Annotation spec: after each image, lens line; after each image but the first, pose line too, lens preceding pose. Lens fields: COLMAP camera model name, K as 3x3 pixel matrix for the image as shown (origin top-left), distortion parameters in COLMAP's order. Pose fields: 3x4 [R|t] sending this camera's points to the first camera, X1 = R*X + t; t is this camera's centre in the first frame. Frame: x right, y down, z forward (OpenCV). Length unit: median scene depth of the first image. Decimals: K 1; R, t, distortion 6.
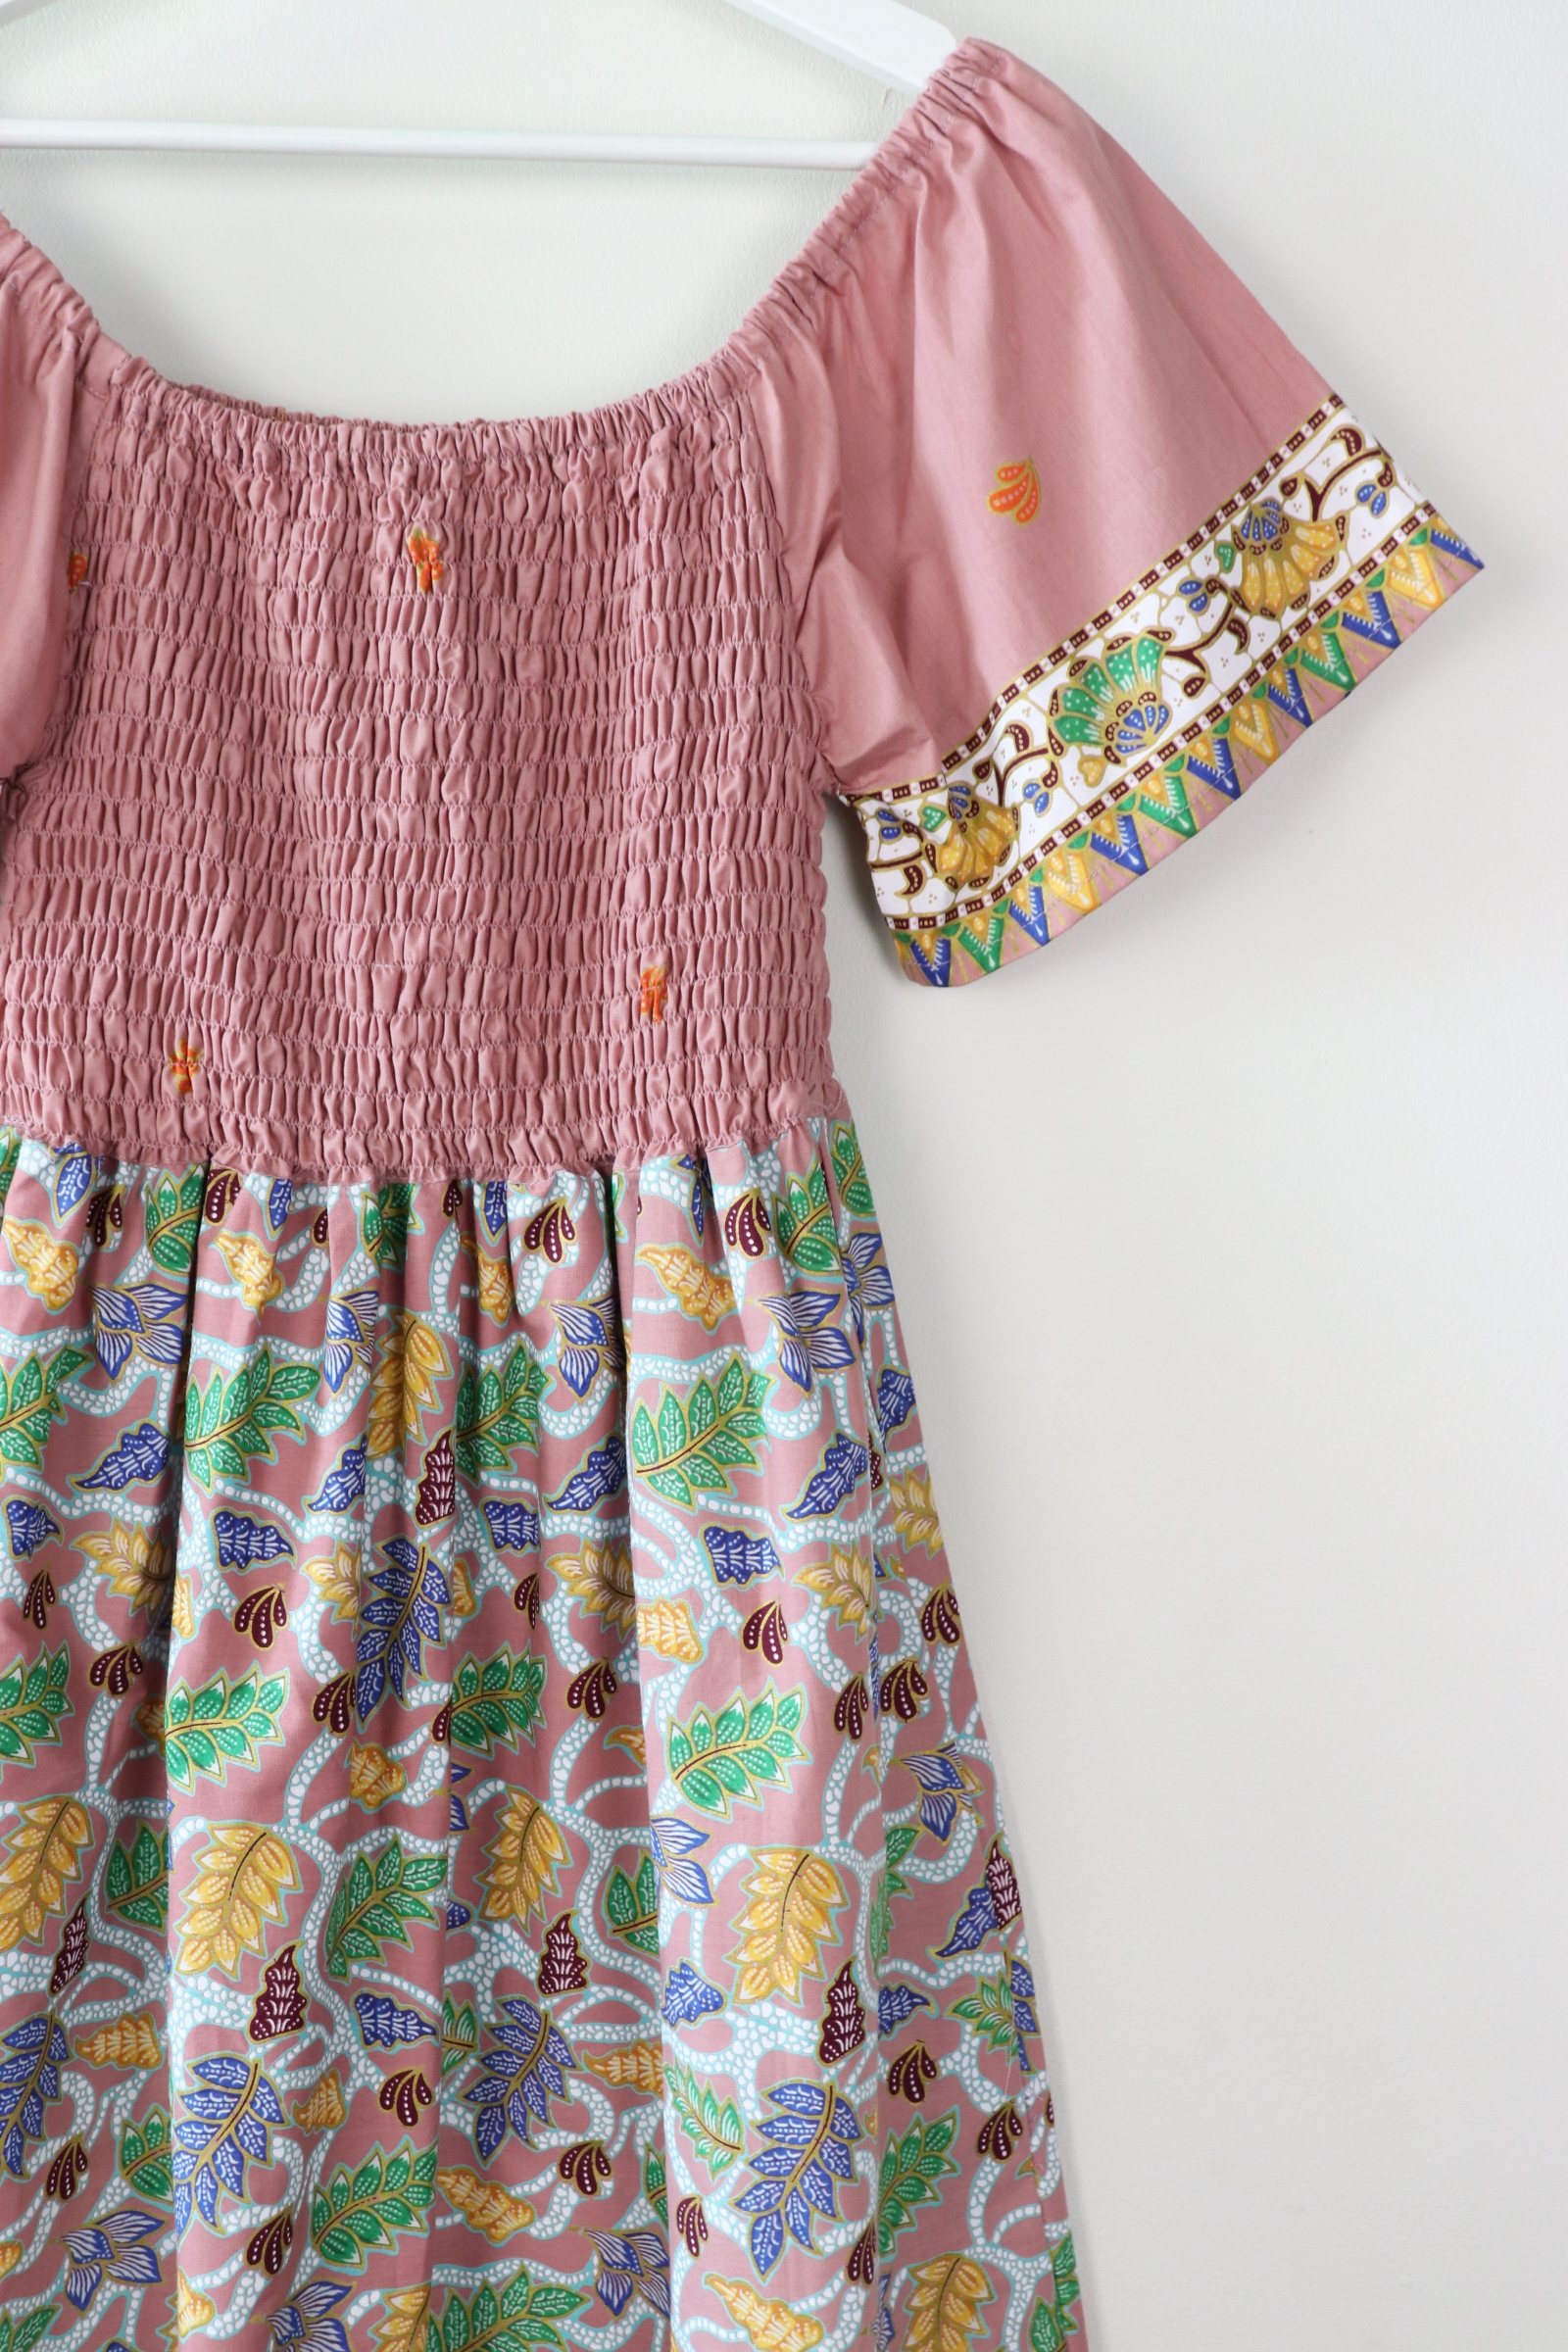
lens RADIAL K [[2651.3, 0, 791.9], [0, 2651.3, 1182.5], [0, 0, 1]] dist [-0.056068, 0.000000]
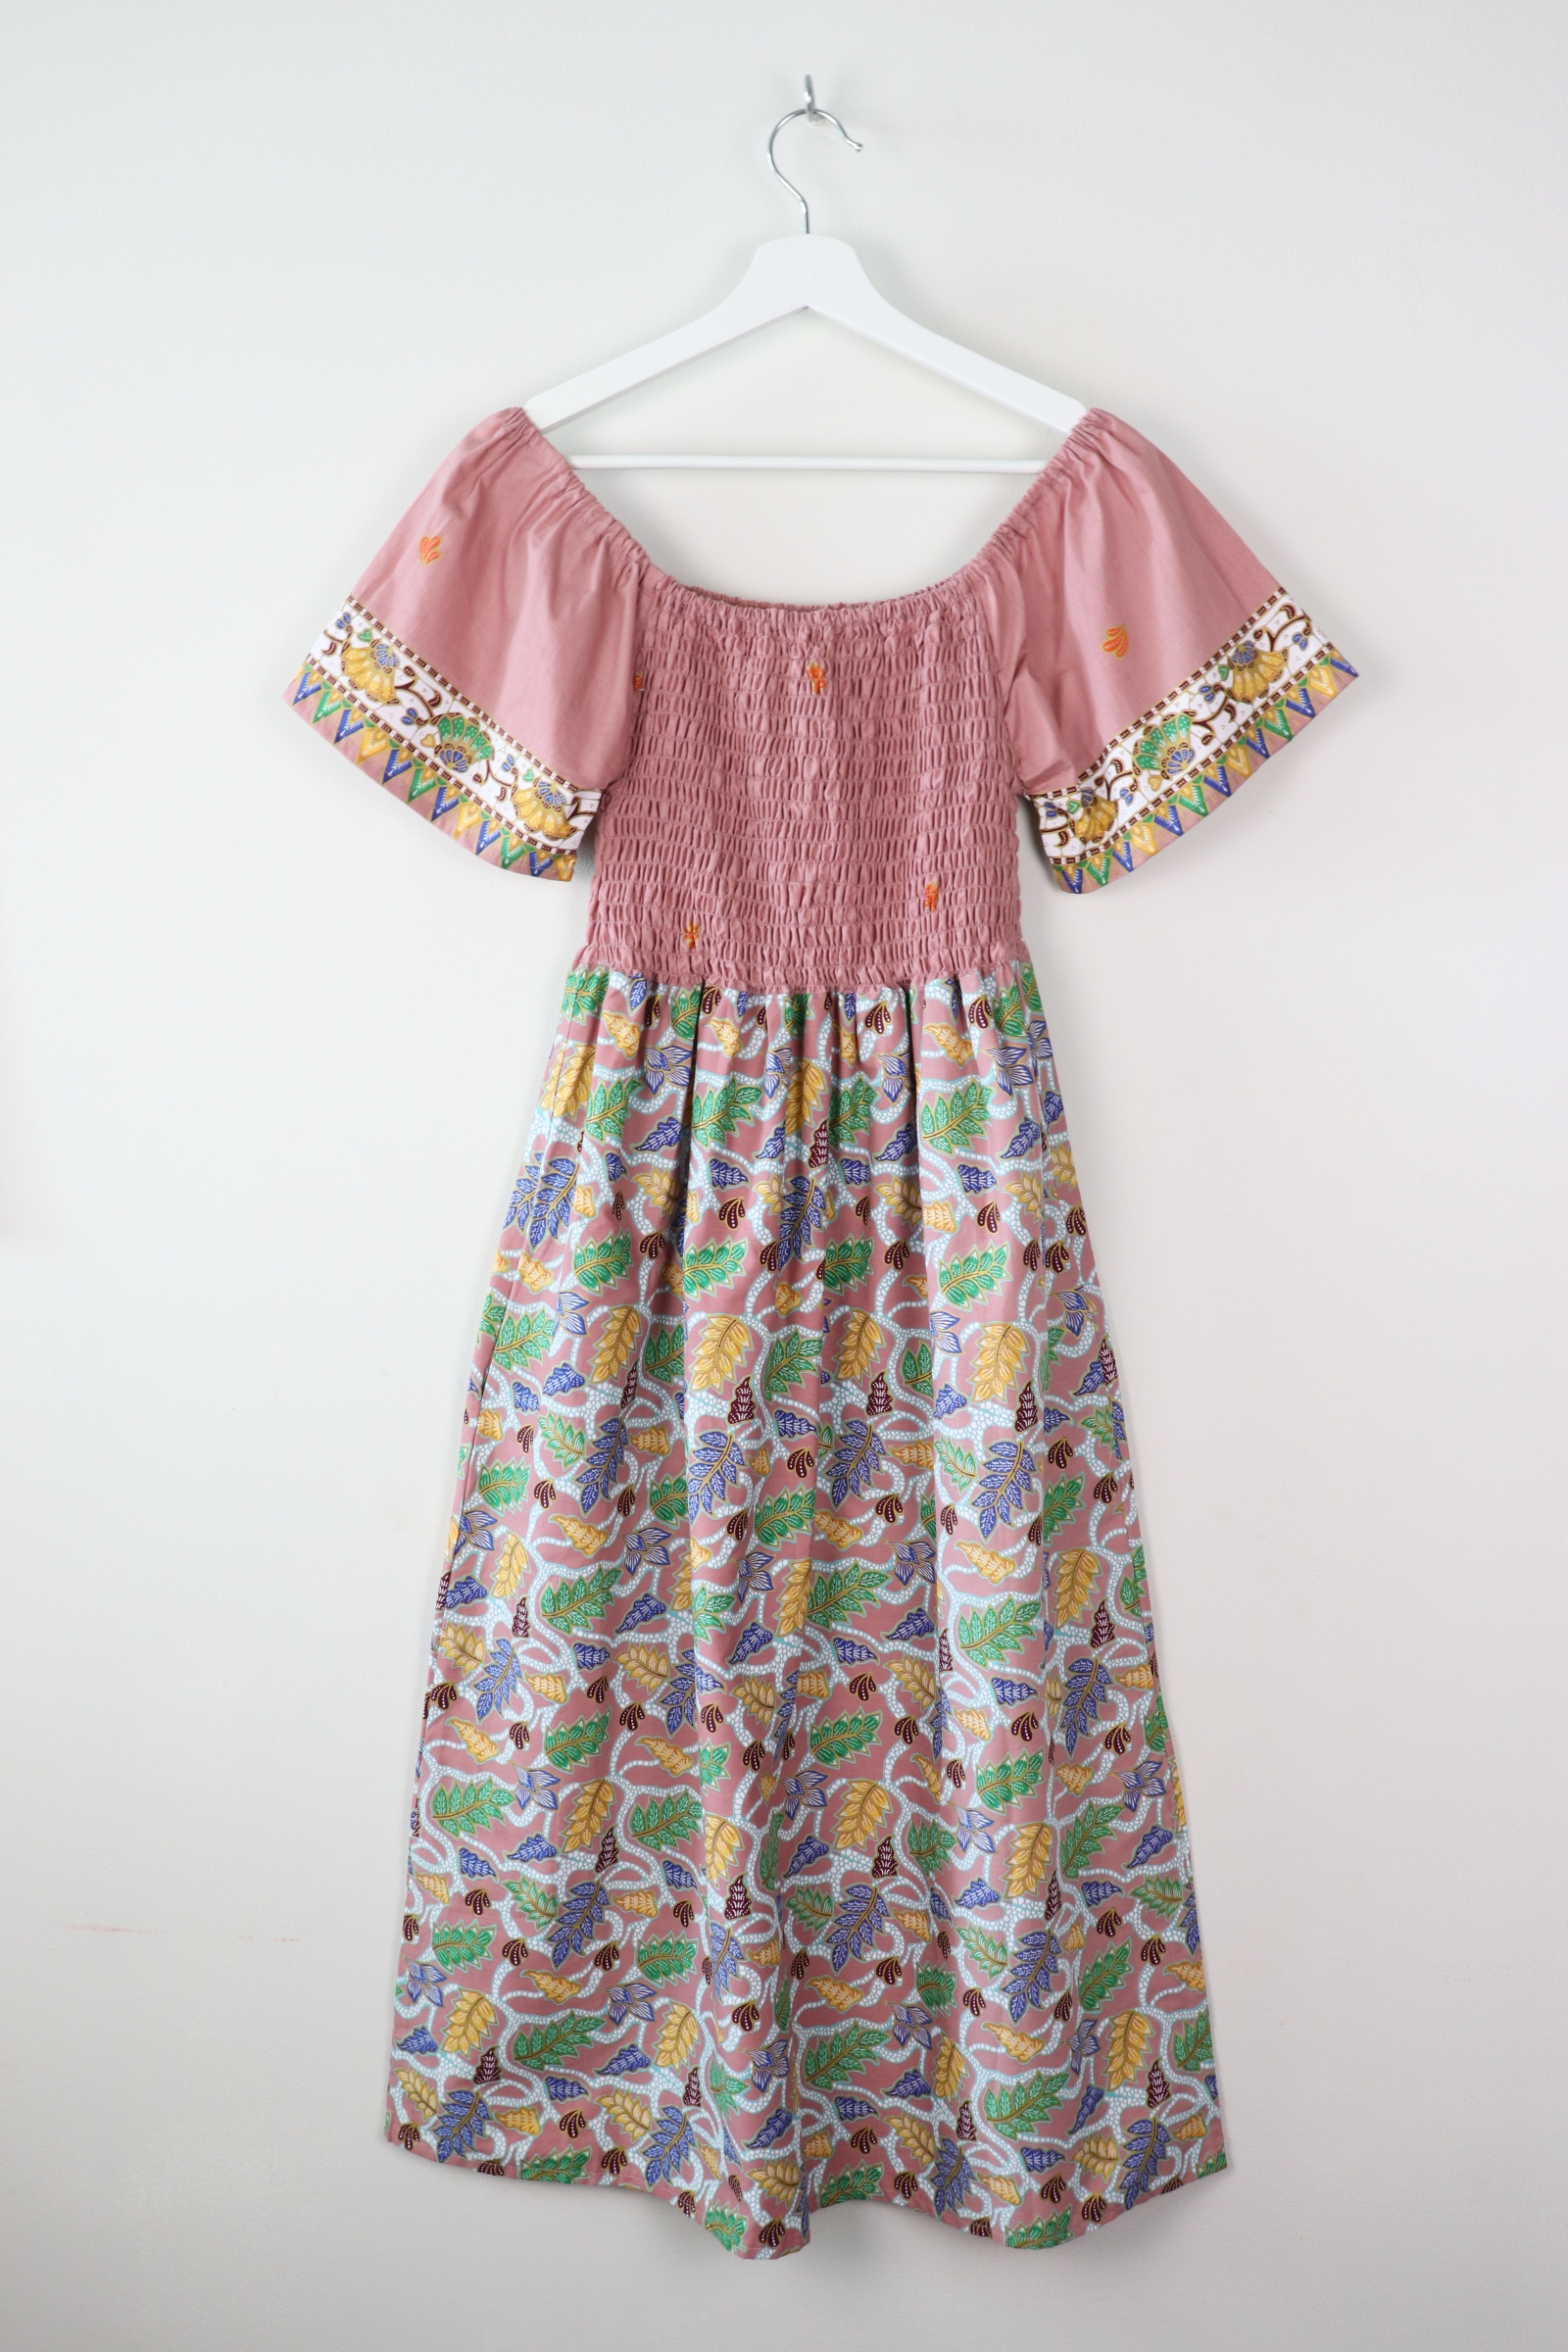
lens RADIAL K [[2286.5, 0, 784.5], [0, 2286.5, 1165.3], [0, 0, 1]] dist [-0.111220, 0.000000]
pose [[0.997777, 0.002603, -0.066593, -0.047394], [0.000008, 0.999232, 0.039179, 0.061273], [0.066644, -0.039092, 0.997011, -0.702610]]
